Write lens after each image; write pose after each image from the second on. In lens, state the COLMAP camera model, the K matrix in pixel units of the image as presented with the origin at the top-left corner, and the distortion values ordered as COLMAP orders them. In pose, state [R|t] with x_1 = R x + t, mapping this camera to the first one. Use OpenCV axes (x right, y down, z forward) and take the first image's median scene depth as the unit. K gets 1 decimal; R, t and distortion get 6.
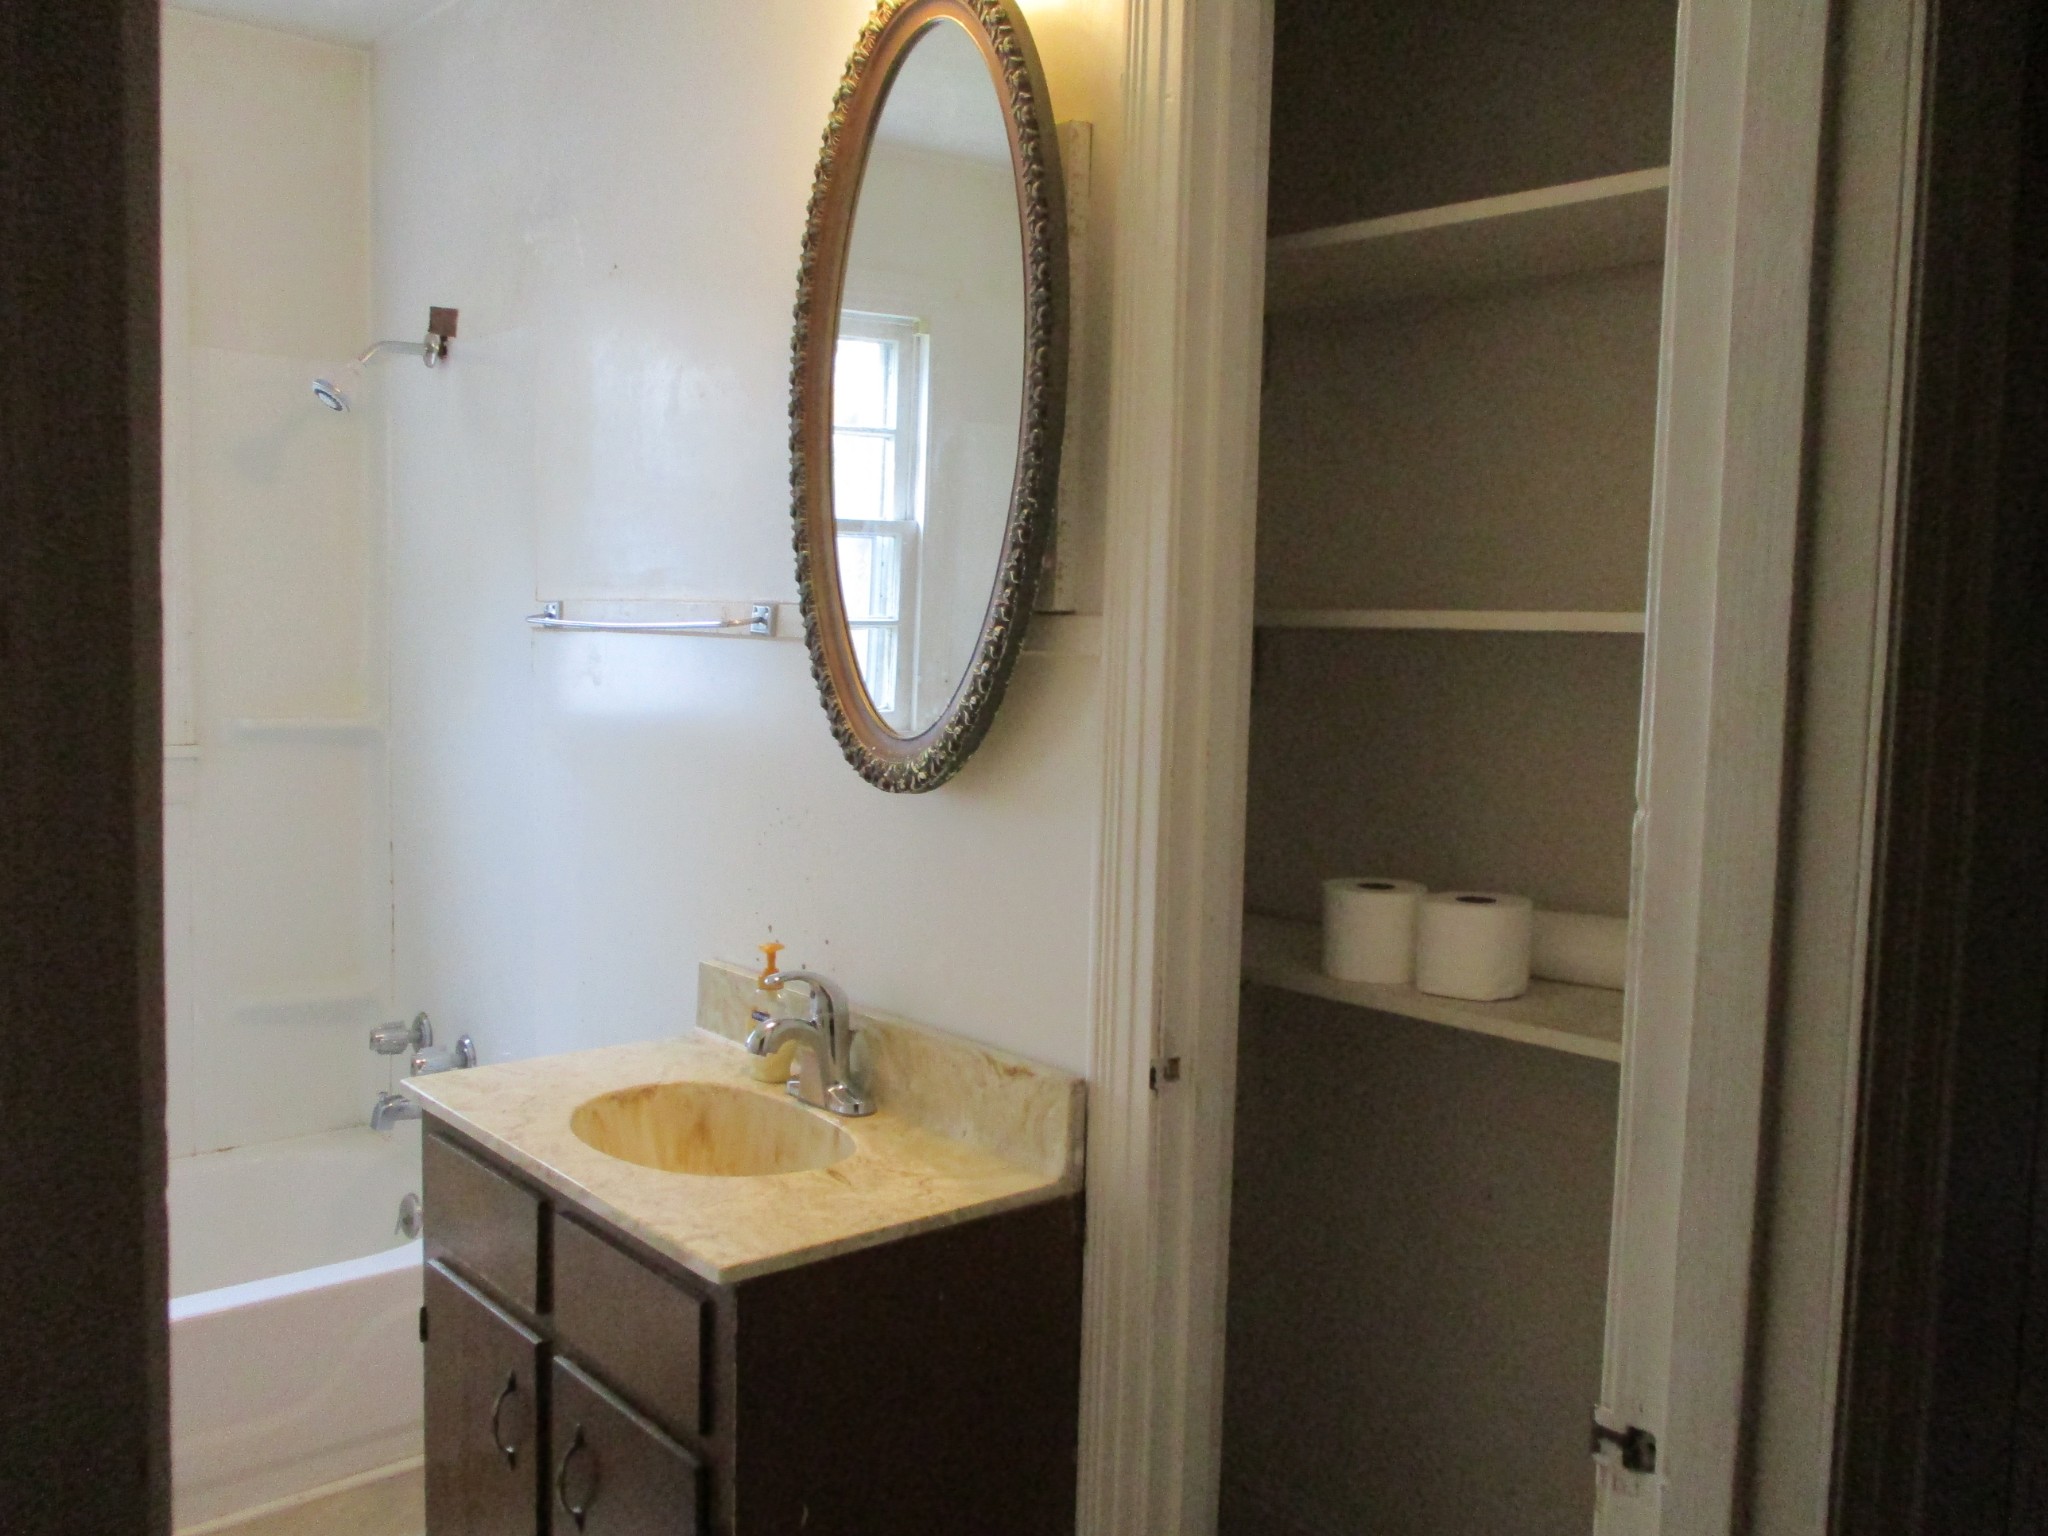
lens RADIAL K [[1718.0, 0, 1024.0], [0, 1718.0, 768.0], [0, 0, 1]] dist [-0.012022, -0.007317]
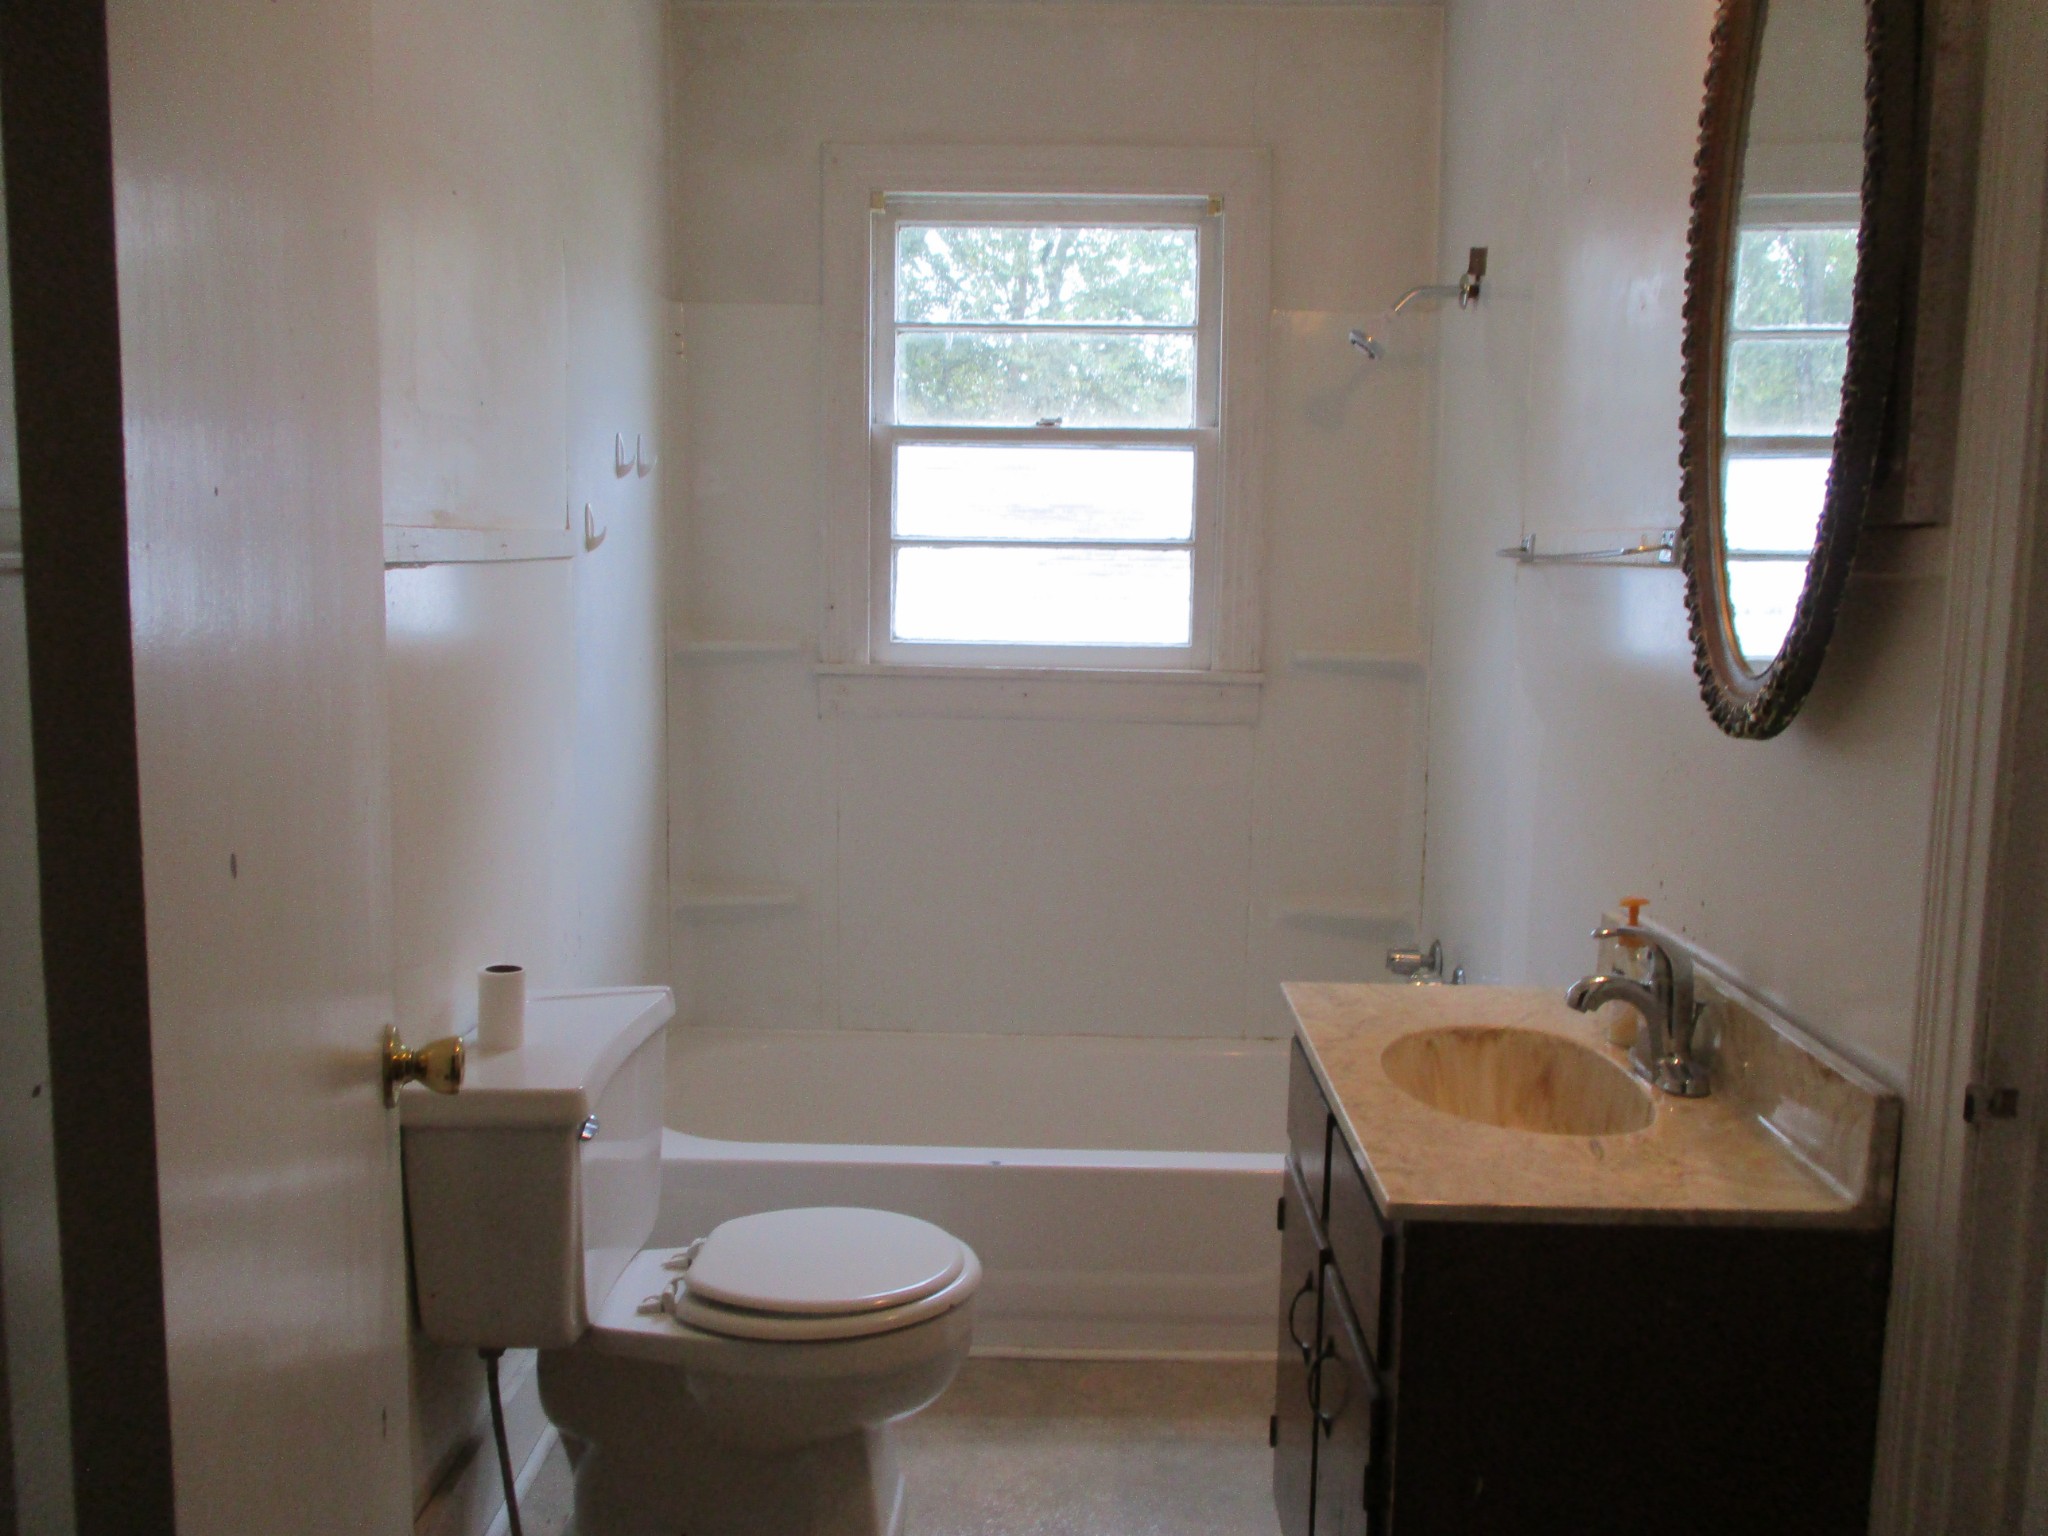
lens RADIAL K [[1718.0, 0, 1024.0], [0, 1718.0, 768.0], [0, 0, 1]] dist [-0.012022, -0.007317]
pose [[0.746158, 0.068121, -0.662275, 0.234091], [-0.050825, 0.997677, 0.045357, 0.008559], [0.663826, -0.000184, 0.747887, 0.103325]]
